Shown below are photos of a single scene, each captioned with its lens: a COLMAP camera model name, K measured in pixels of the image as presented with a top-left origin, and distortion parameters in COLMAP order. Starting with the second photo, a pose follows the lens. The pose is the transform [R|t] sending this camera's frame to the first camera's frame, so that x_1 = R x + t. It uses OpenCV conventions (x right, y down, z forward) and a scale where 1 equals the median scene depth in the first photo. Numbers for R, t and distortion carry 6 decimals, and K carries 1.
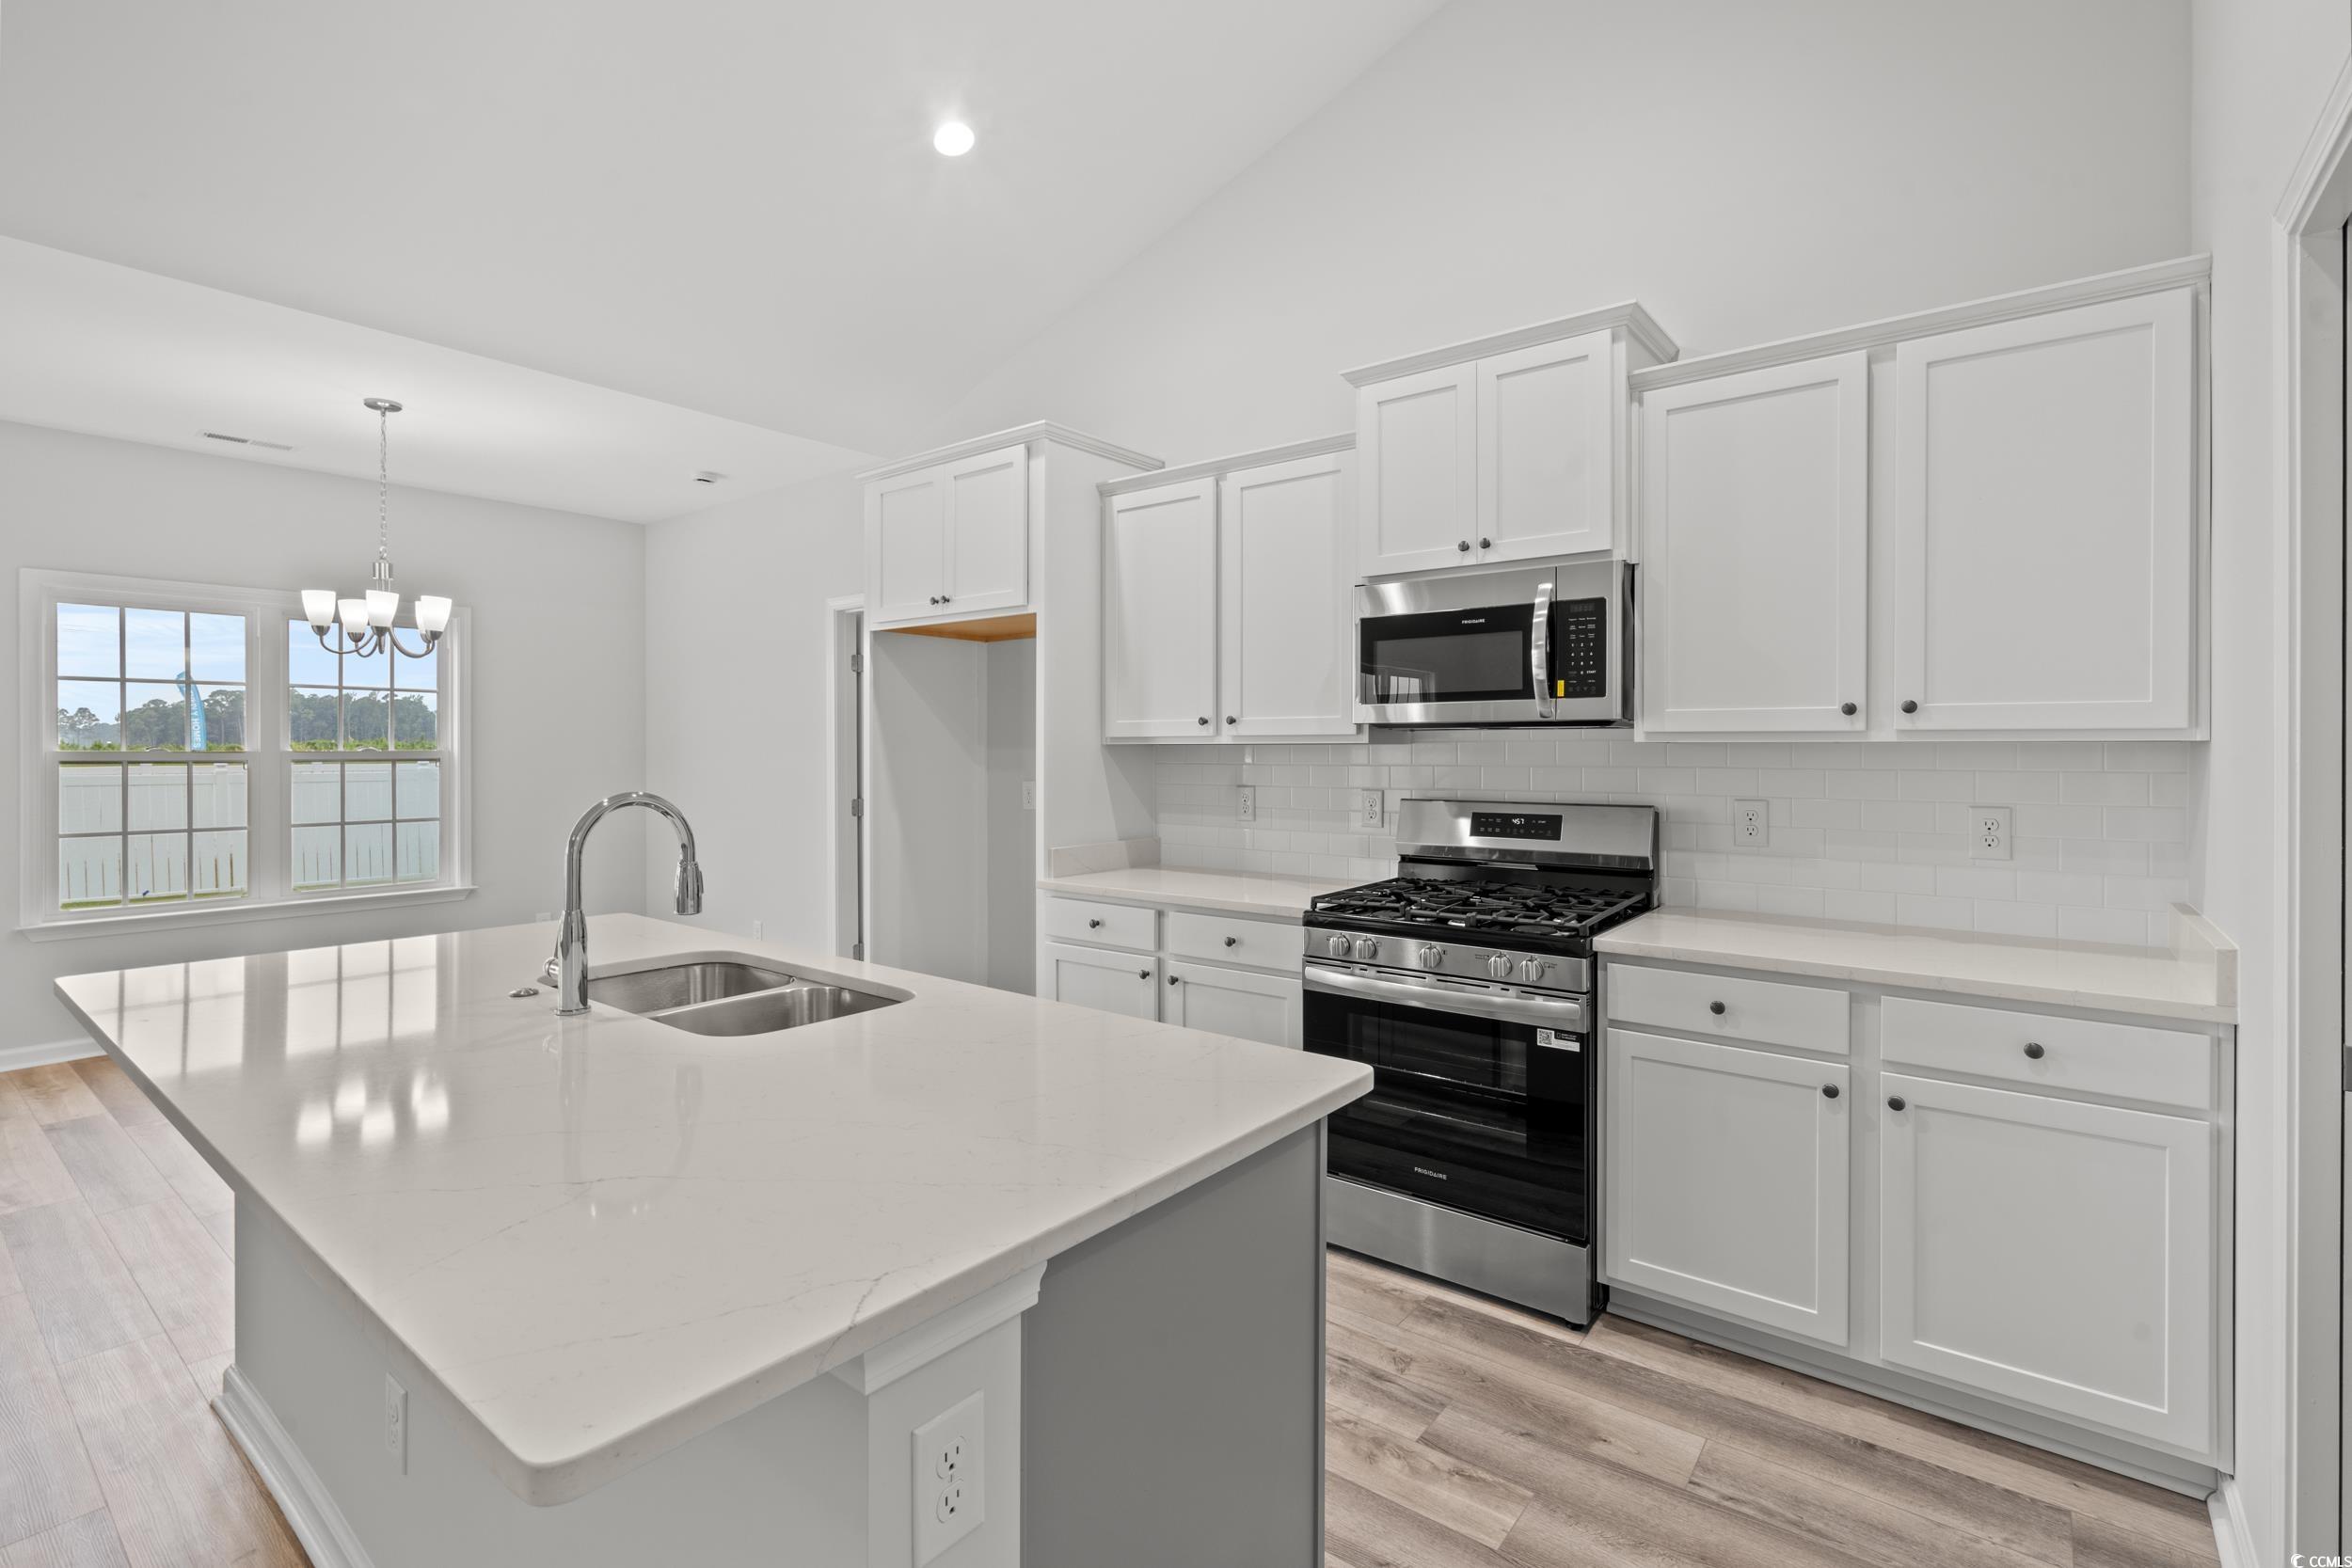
lens RADIAL K [[1022.4, 0, 1200.7], [0, 1022.4, 776.8], [0, 0, 1]] dist [-0.008889, 0.000119]
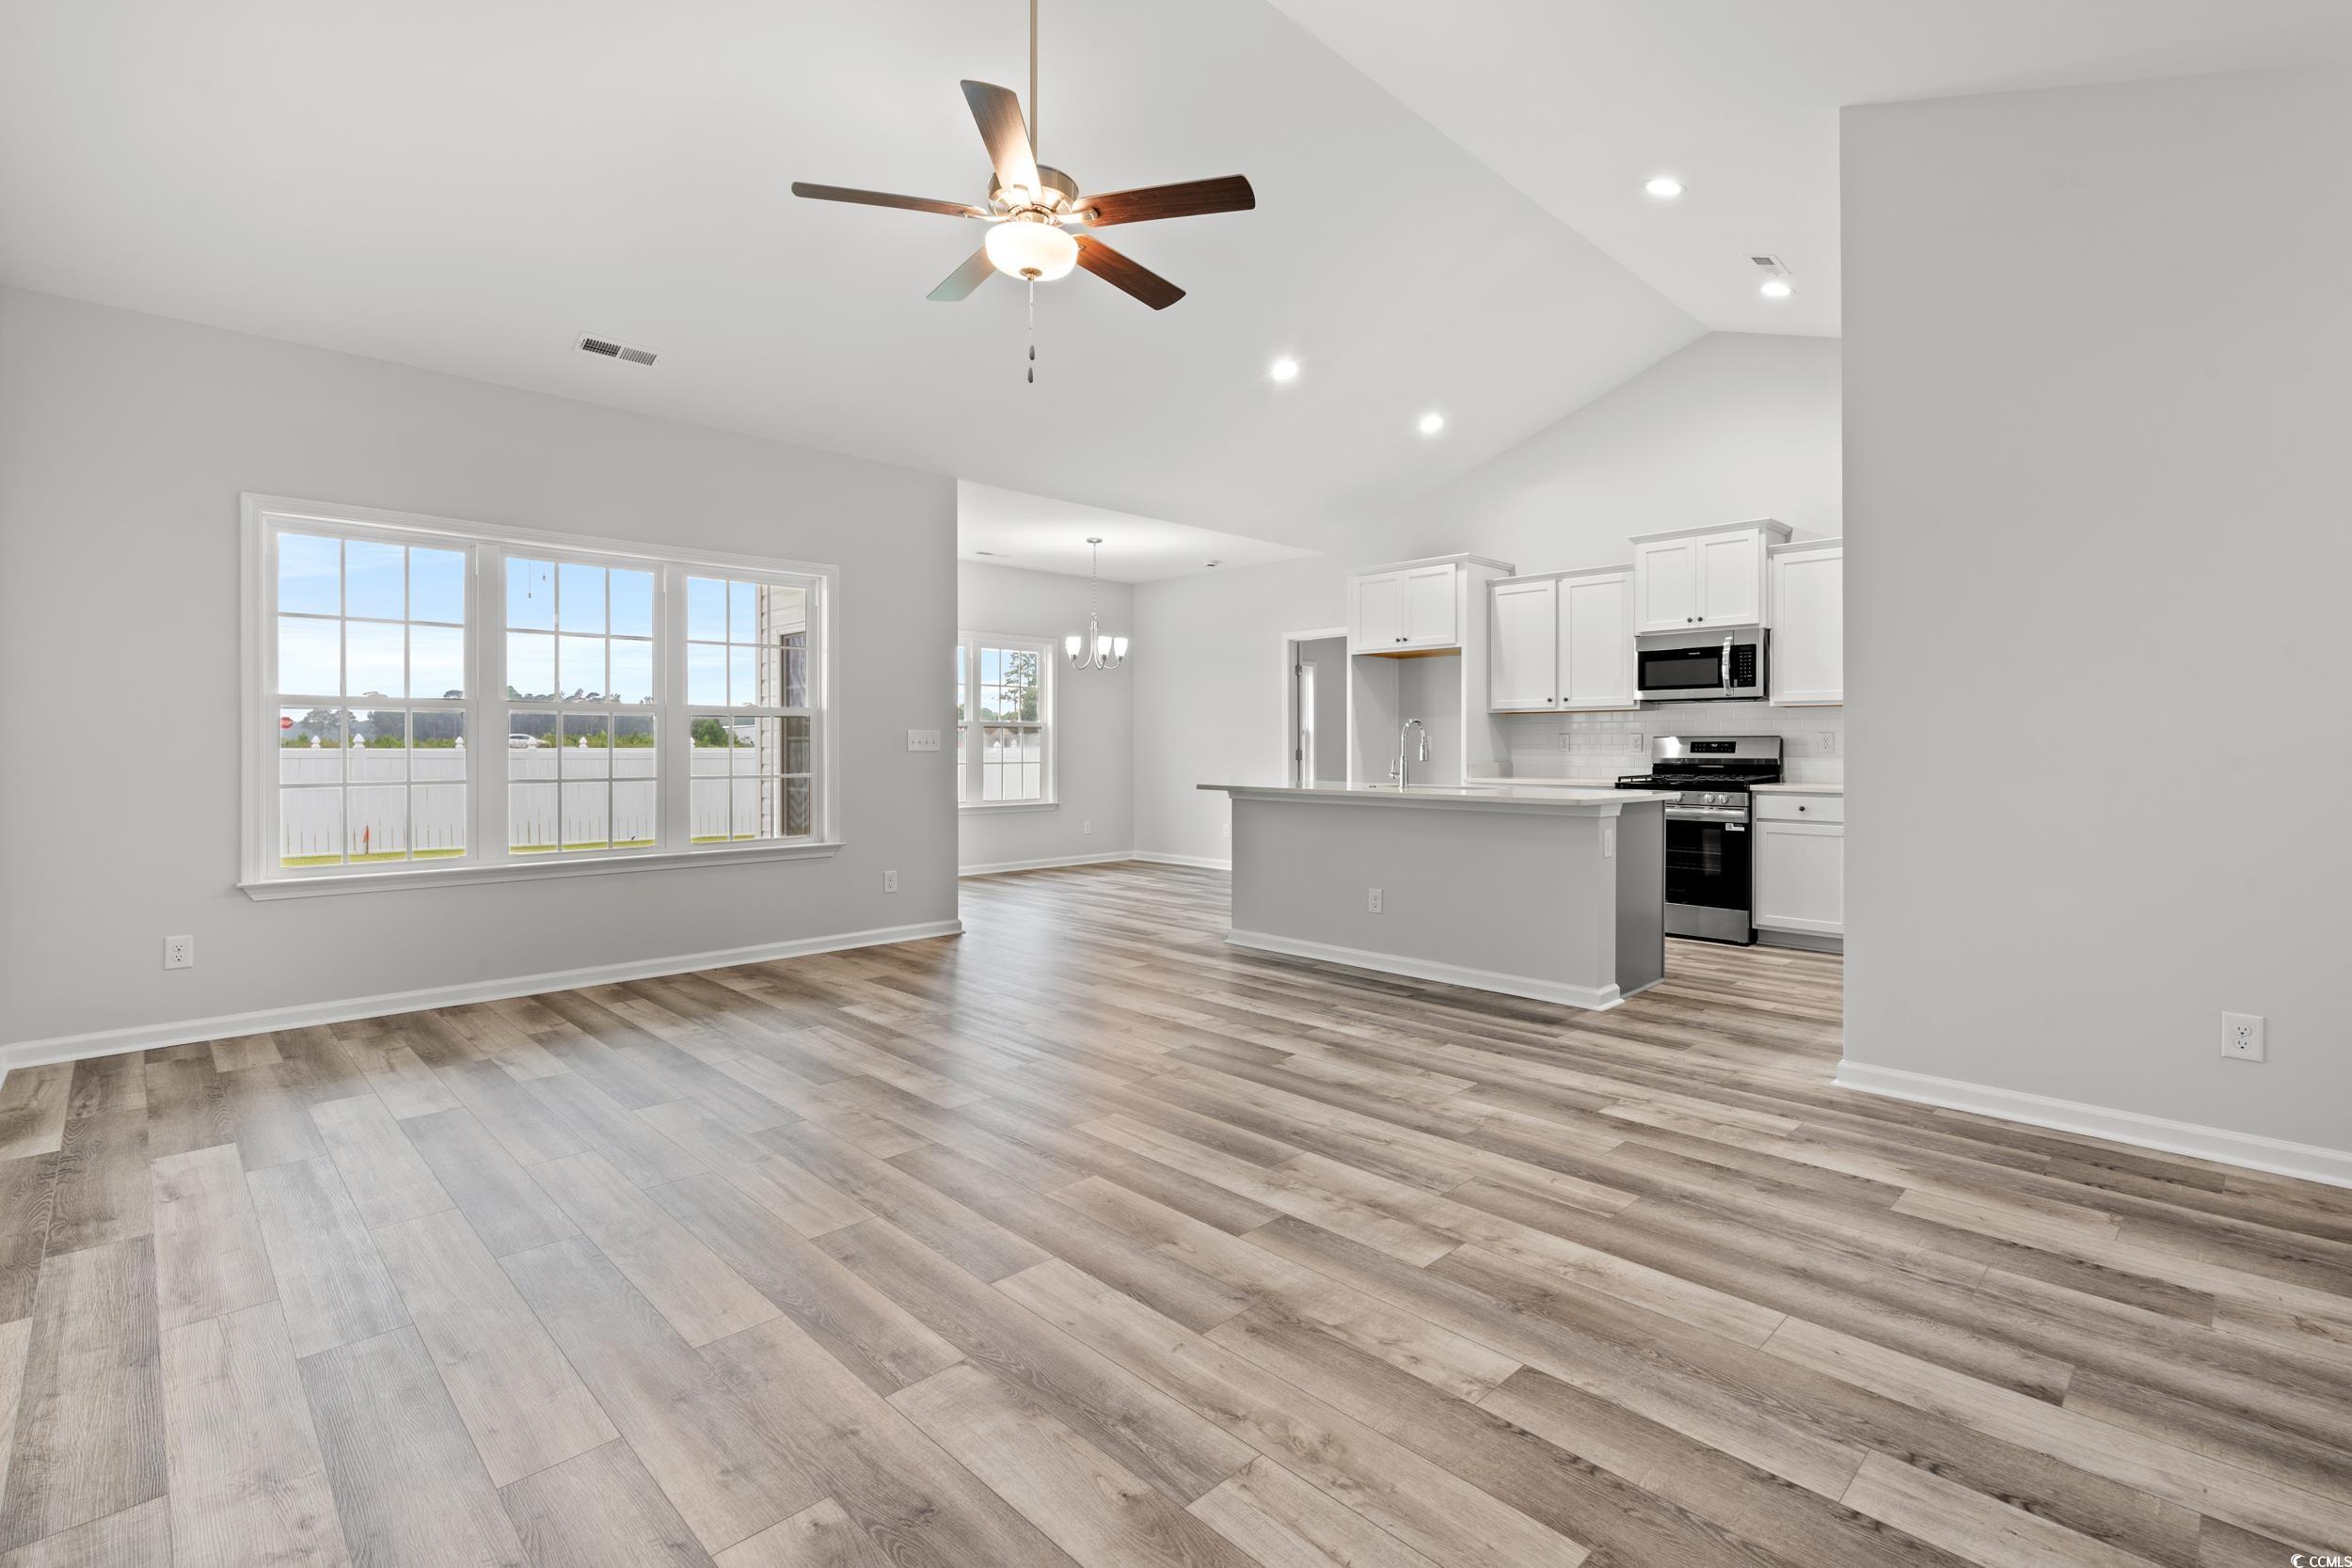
lens RADIAL K [[1061.8, 0, 1179.8], [0, 1061.8, 760.6], [0, 0, 1]] dist [-0.002563, 0.000217]
pose [[0.990256, 0.004027, -0.139198, -0.501700], [-0.005897, 0.999898, -0.013027, 0.115166], [0.139132, 0.013721, 0.990179, -1.393751]]
